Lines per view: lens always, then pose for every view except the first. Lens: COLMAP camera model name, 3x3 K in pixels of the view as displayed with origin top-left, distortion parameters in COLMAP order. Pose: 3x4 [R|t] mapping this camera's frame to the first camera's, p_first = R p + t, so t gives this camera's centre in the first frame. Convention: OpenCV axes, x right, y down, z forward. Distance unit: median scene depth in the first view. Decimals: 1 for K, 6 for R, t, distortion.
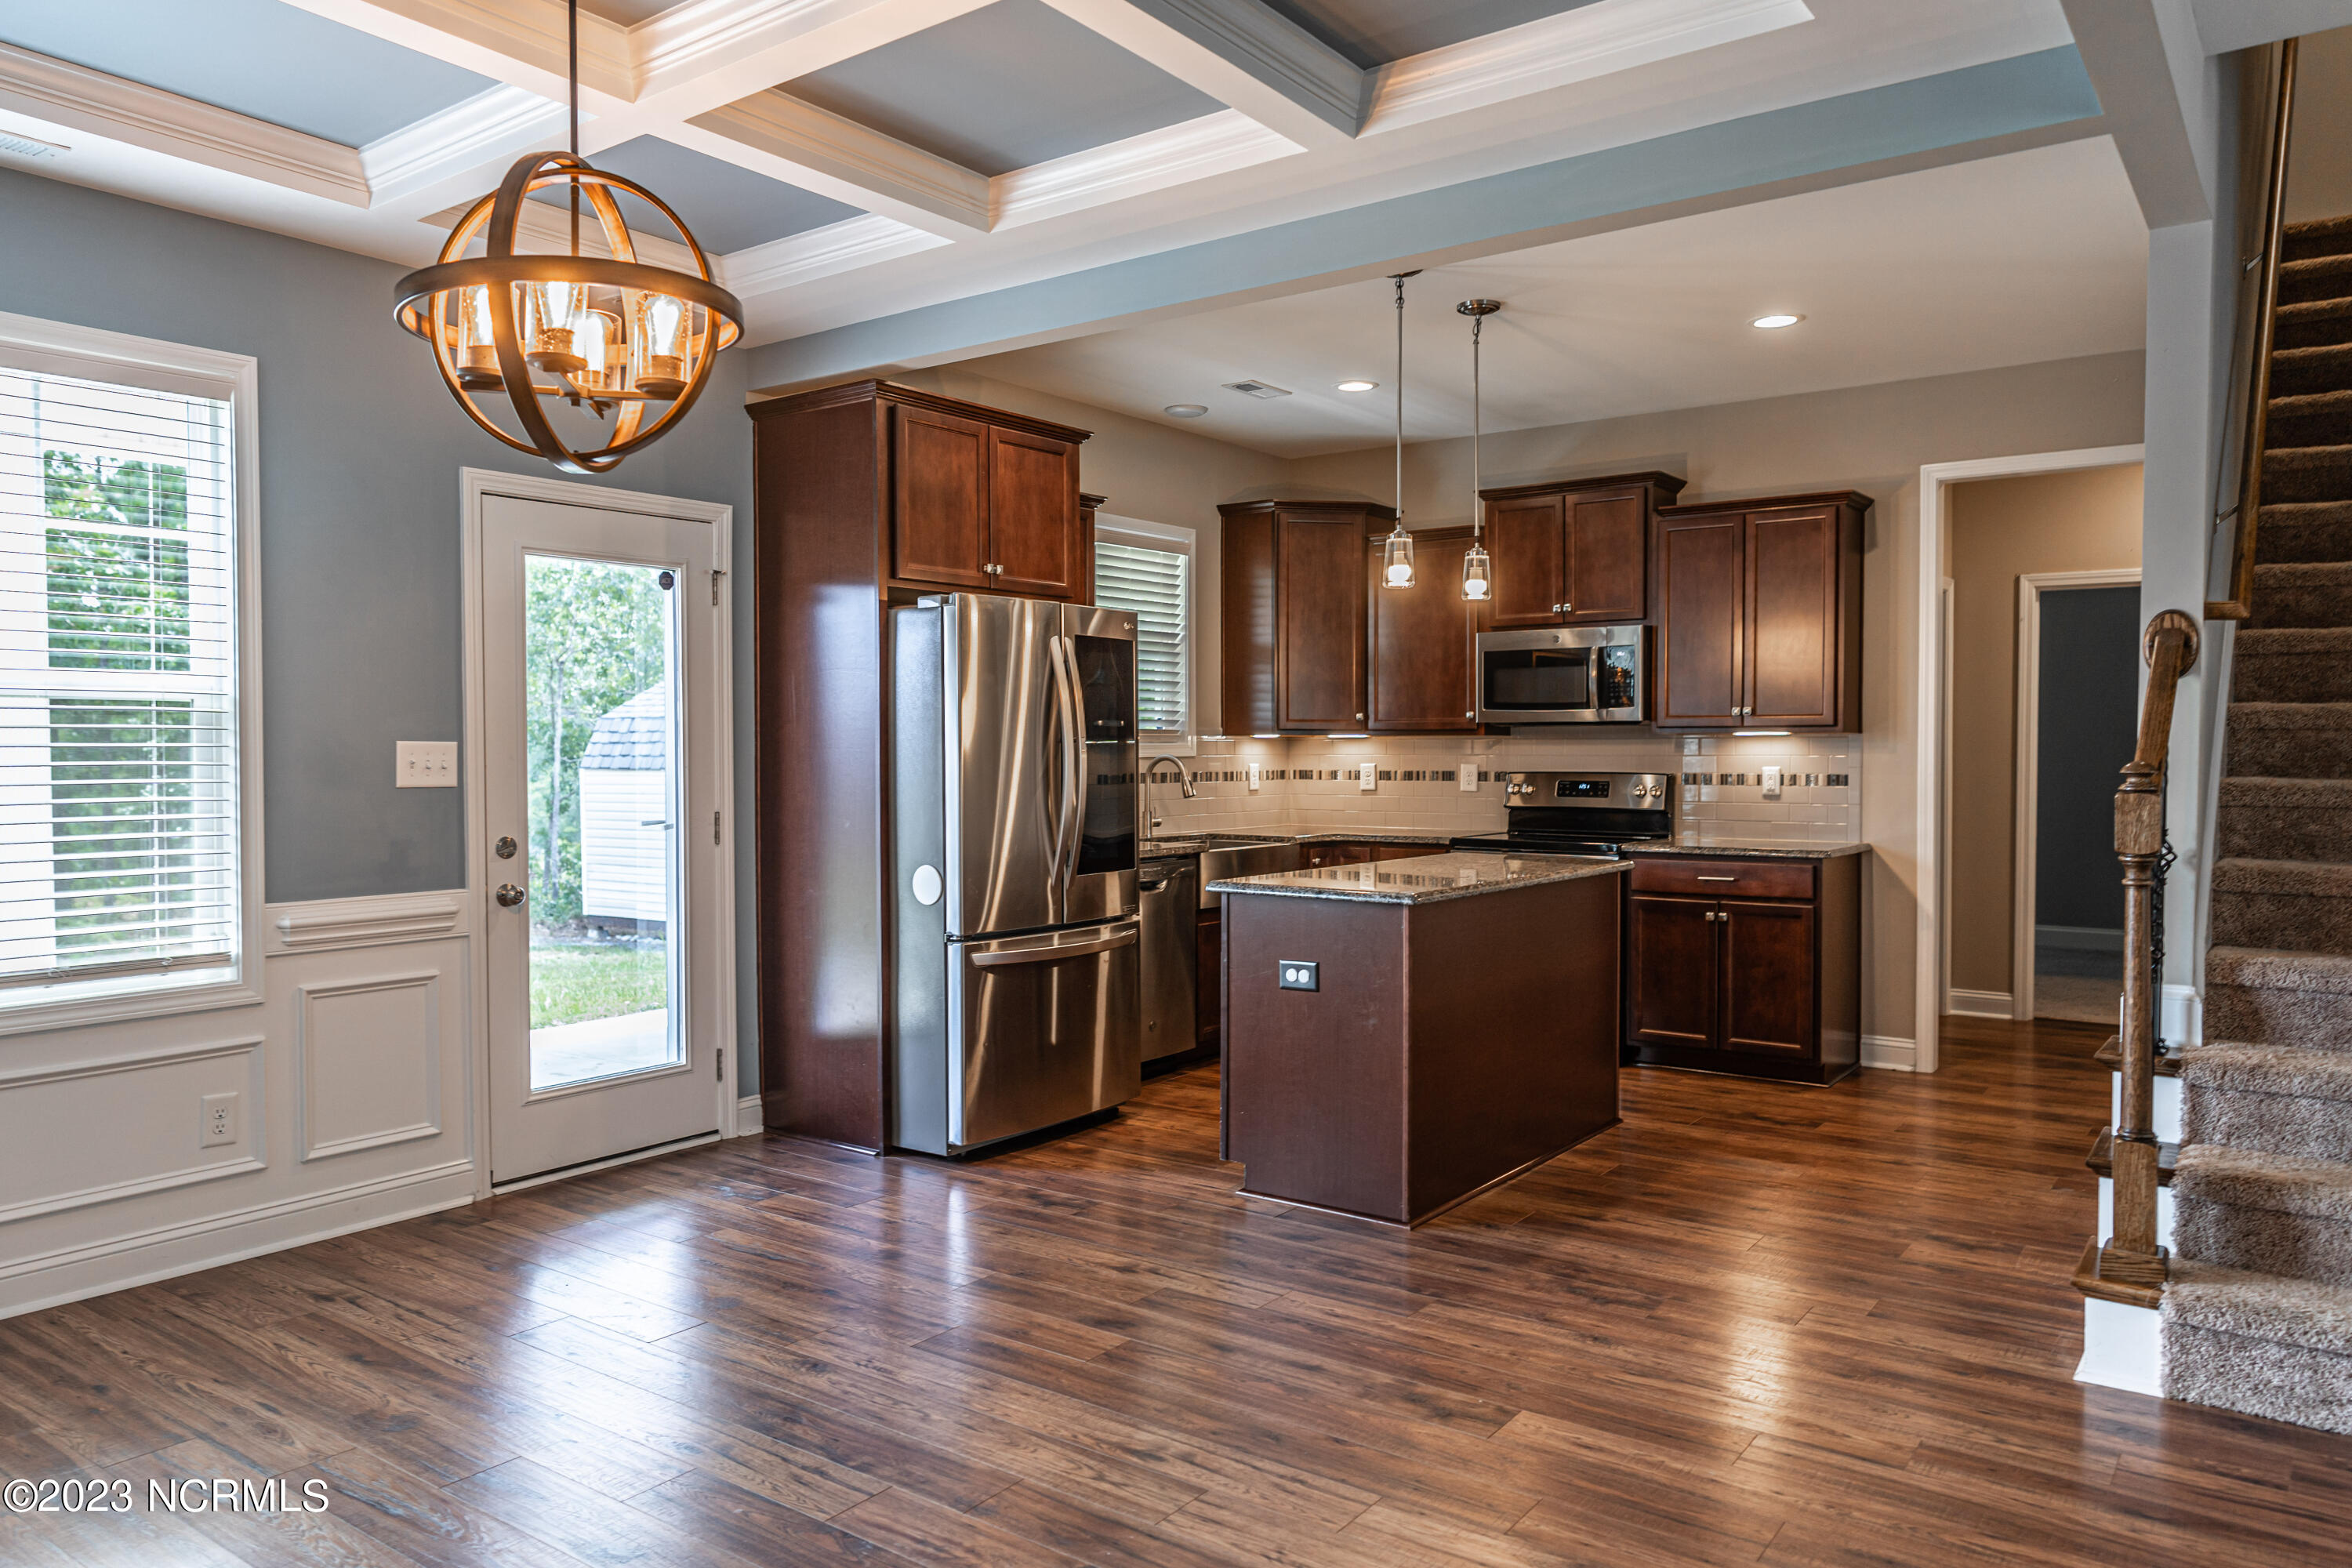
lens RADIAL K [[1595.1, 0, 1142.1], [0, 1595.1, 778.4], [0, 0, 1]] dist [0.002519, -0.005234]
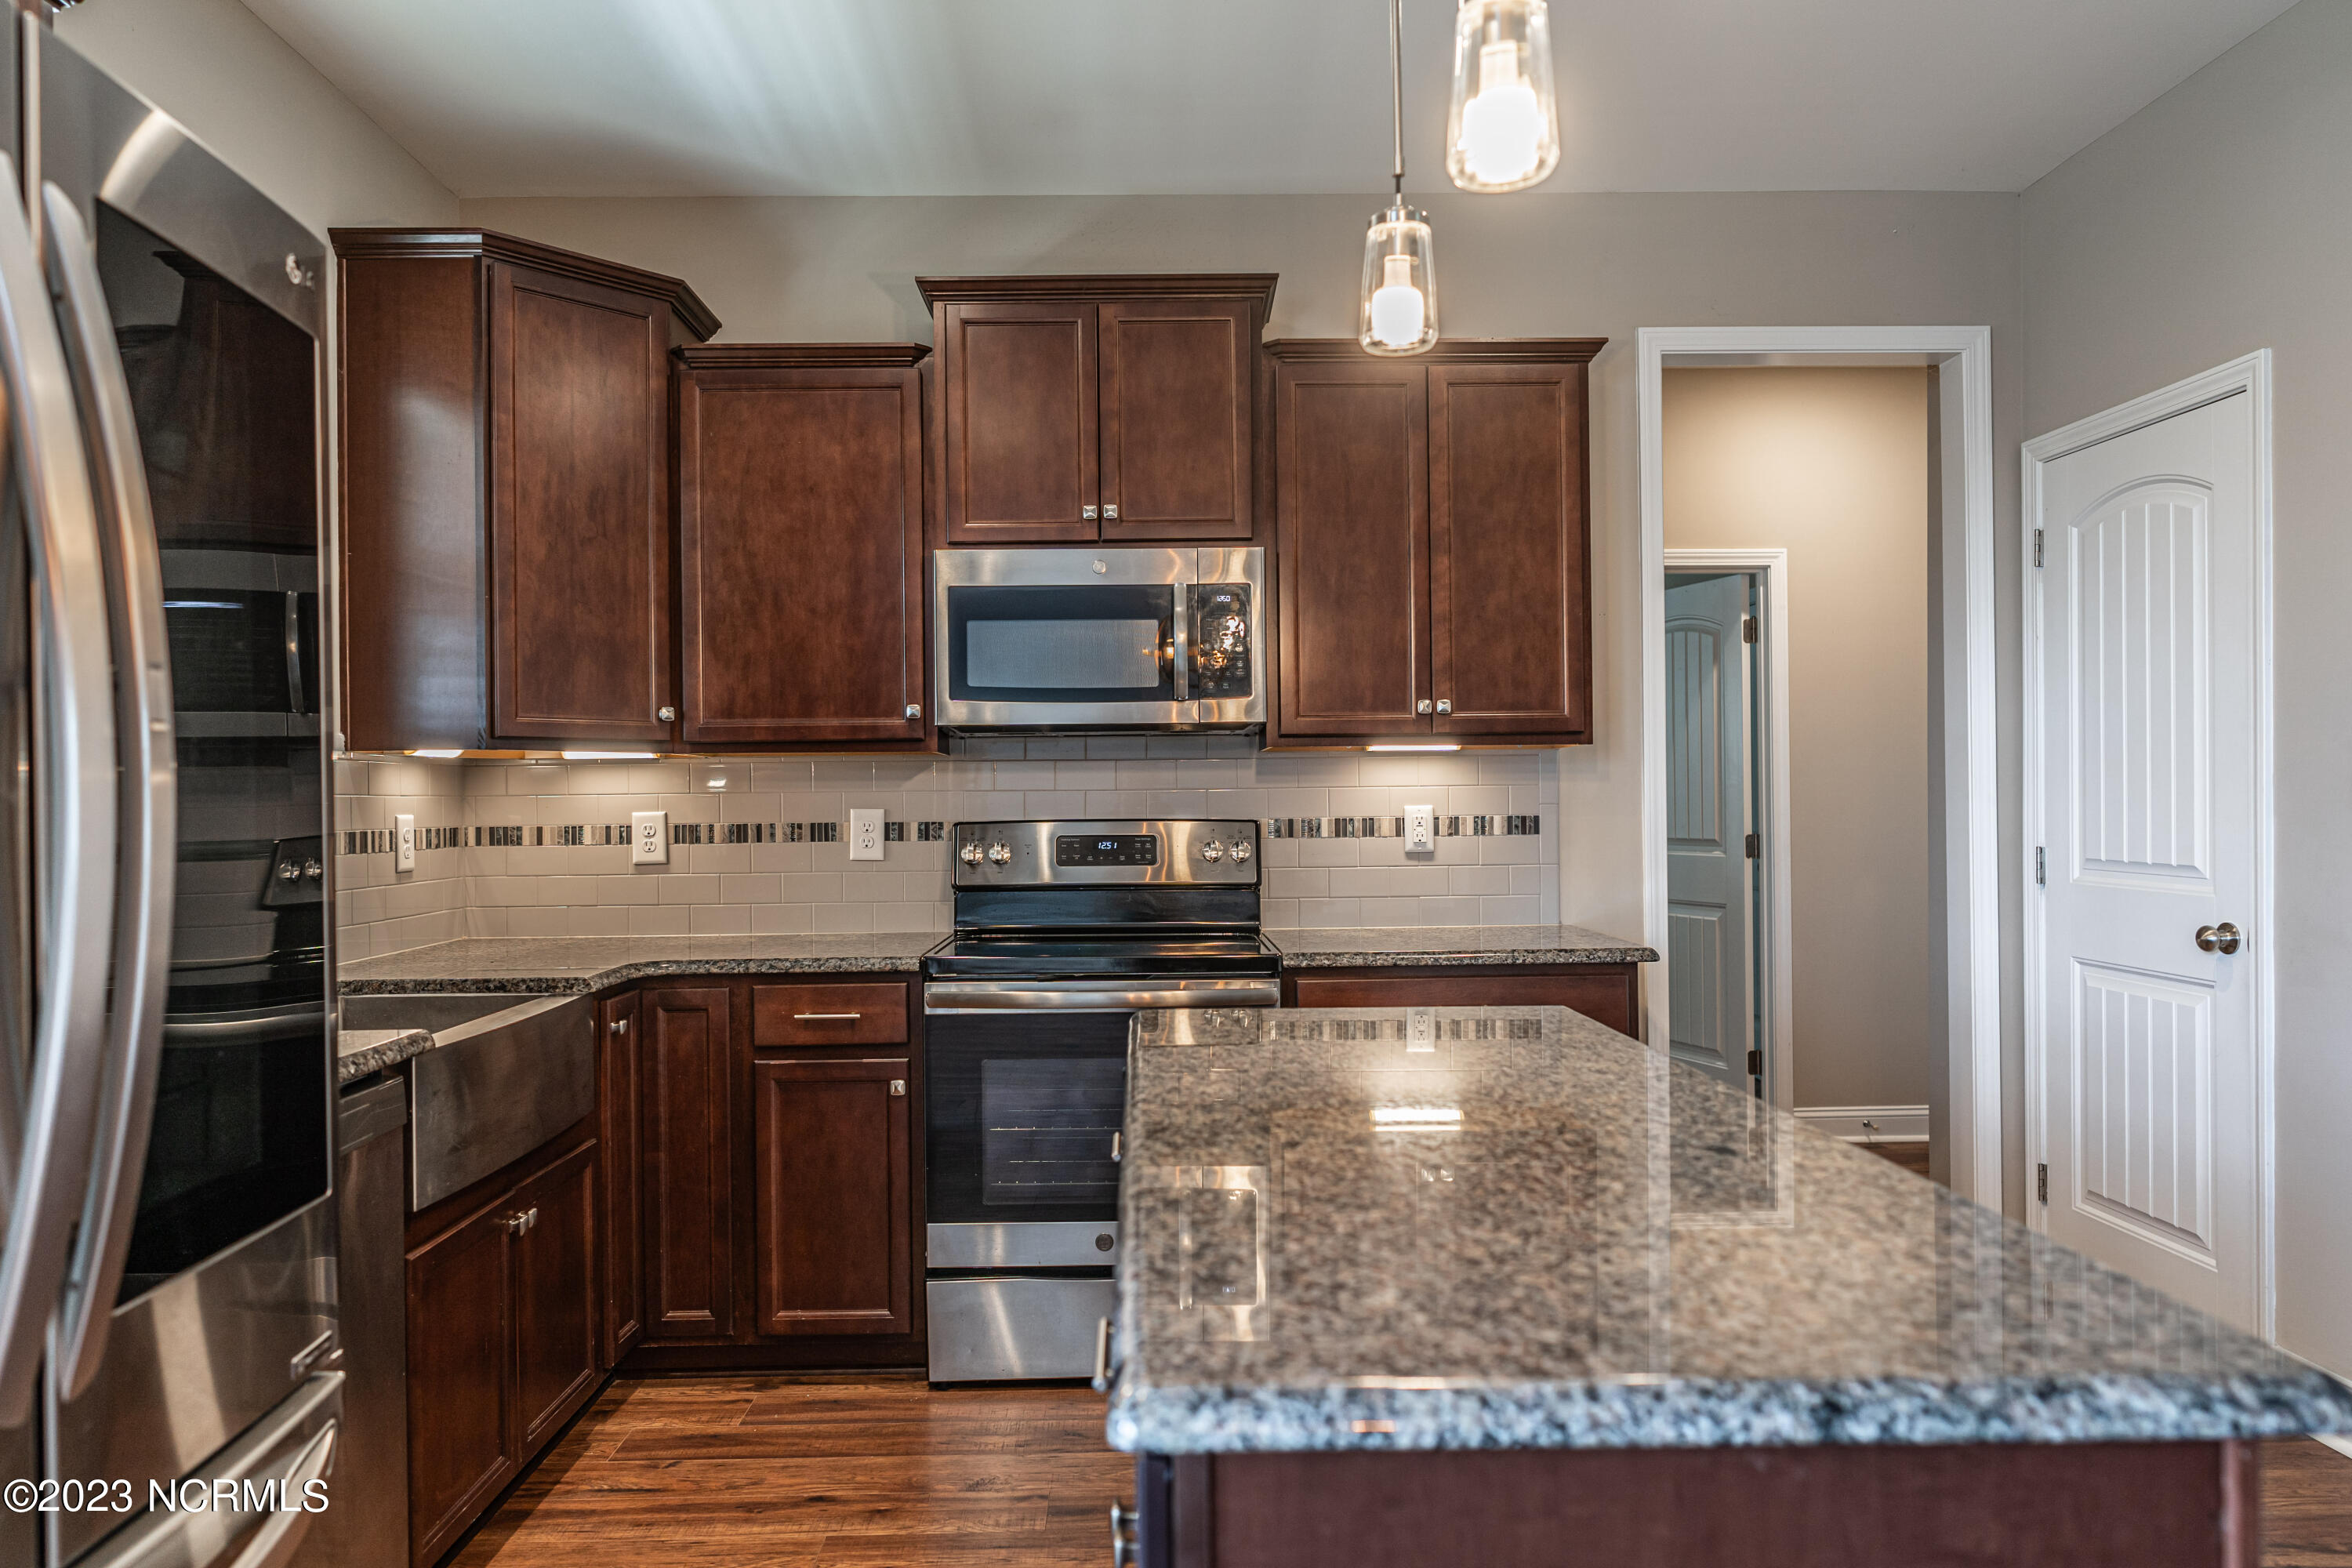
lens RADIAL K [[1595.1, 0, 1132.3], [0, 1595.1, 799.8], [0, 0, 1]] dist [0.002519, -0.005234]
pose [[0.782337, -0.006674, 0.622819, -0.096178], [0.020898, 0.999661, -0.015538, -0.003278], [-0.622504, 0.025171, 0.782211, 0.915381]]
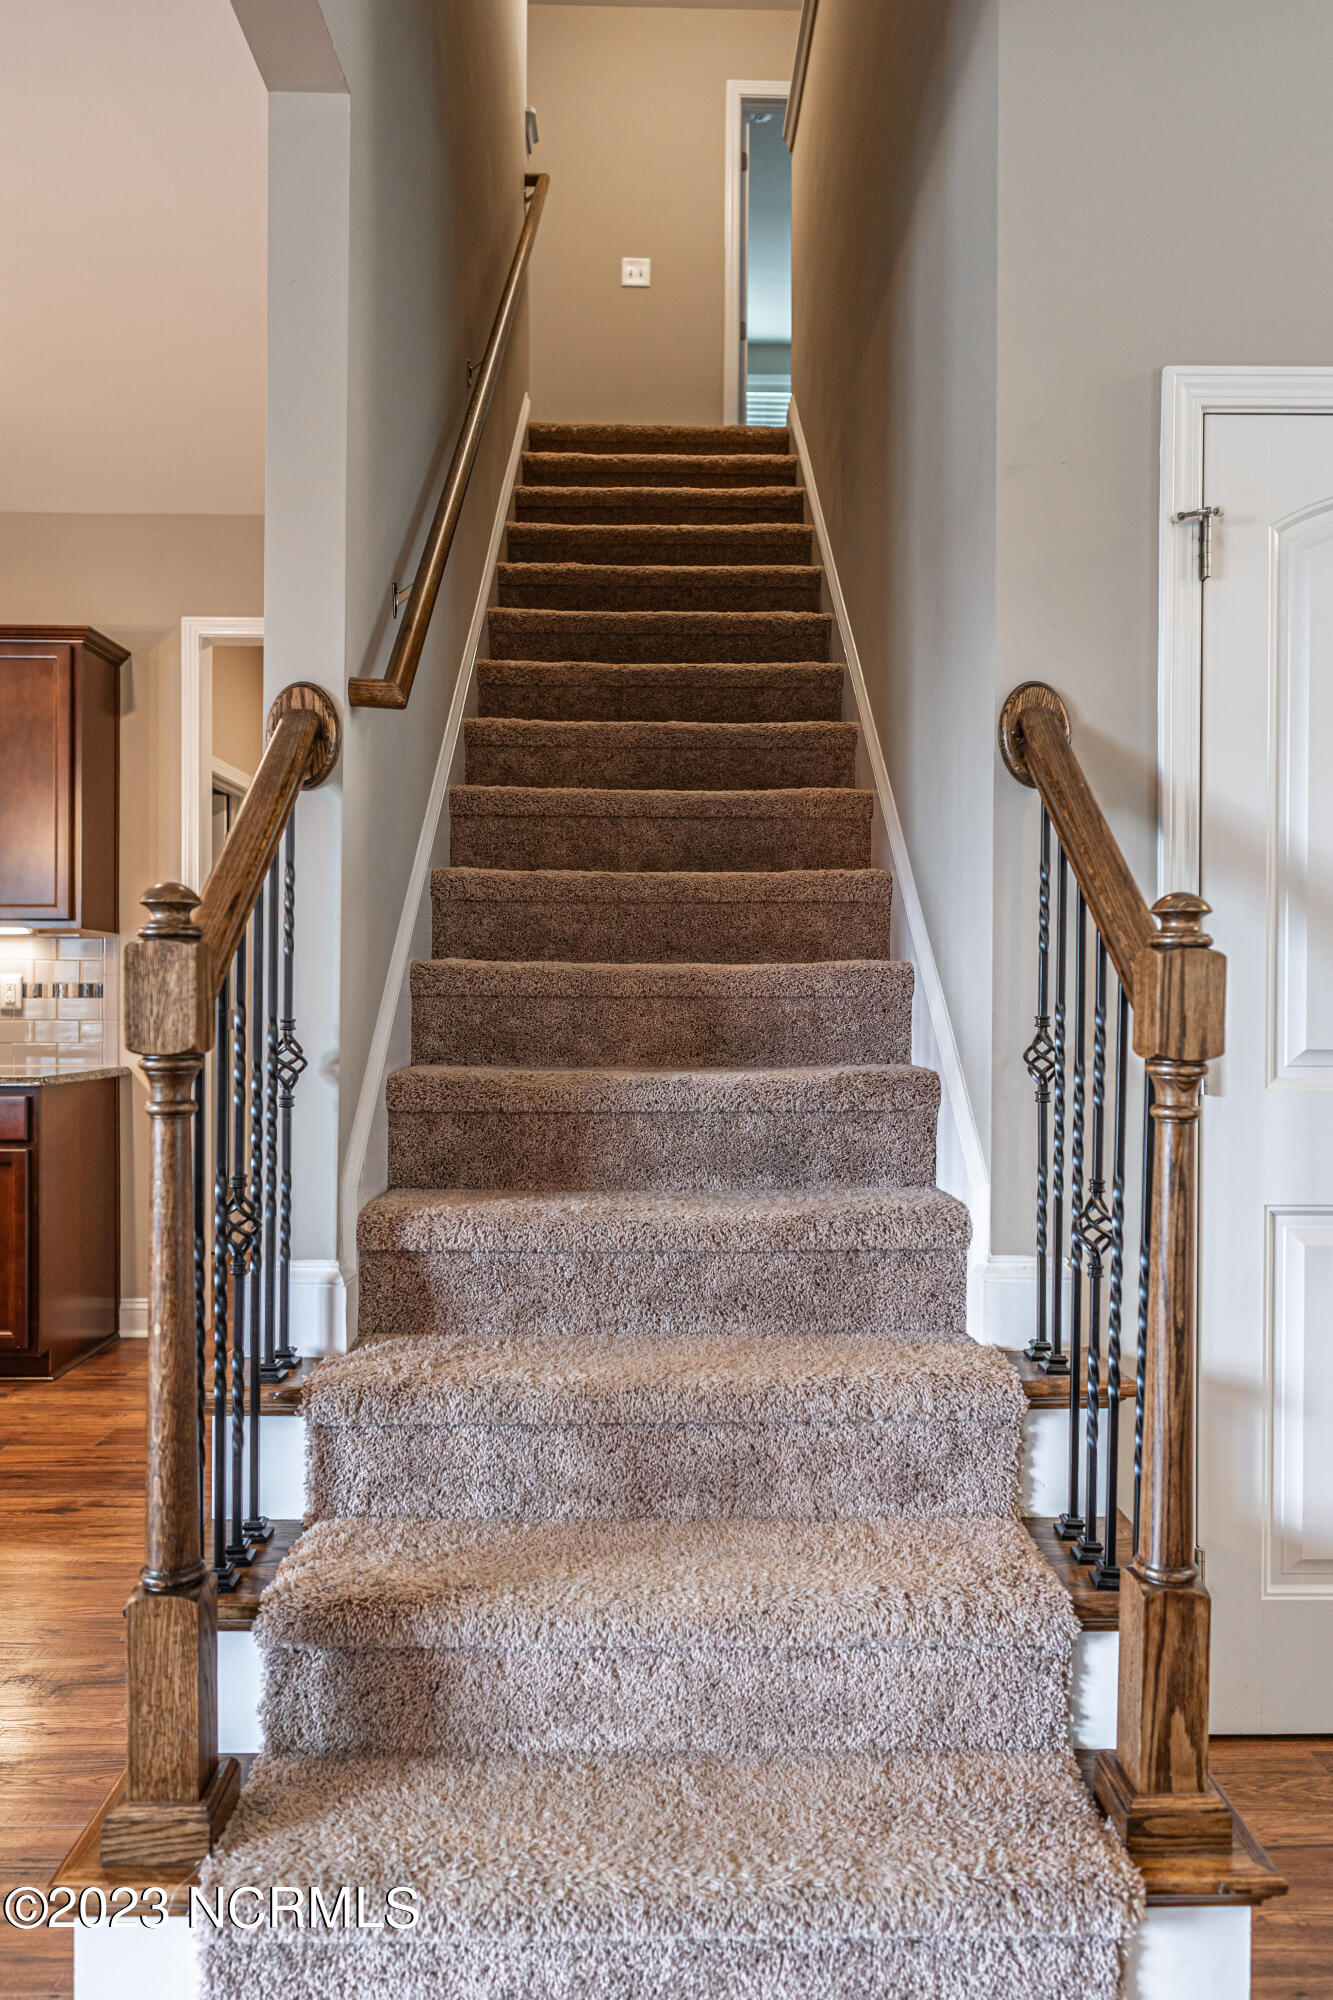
lens RADIAL K [[1356.4, 0, 668.4], [0, 1356.4, 1005.8], [0, 0, 1]] dist [0.002519, -0.005234]
pose [[0.786820, 0.000508, 0.617183, 0.358504], [0.007867, 0.999910, -0.010853, 0.027980], [-0.617133, 0.013395, 0.786745, 0.404489]]
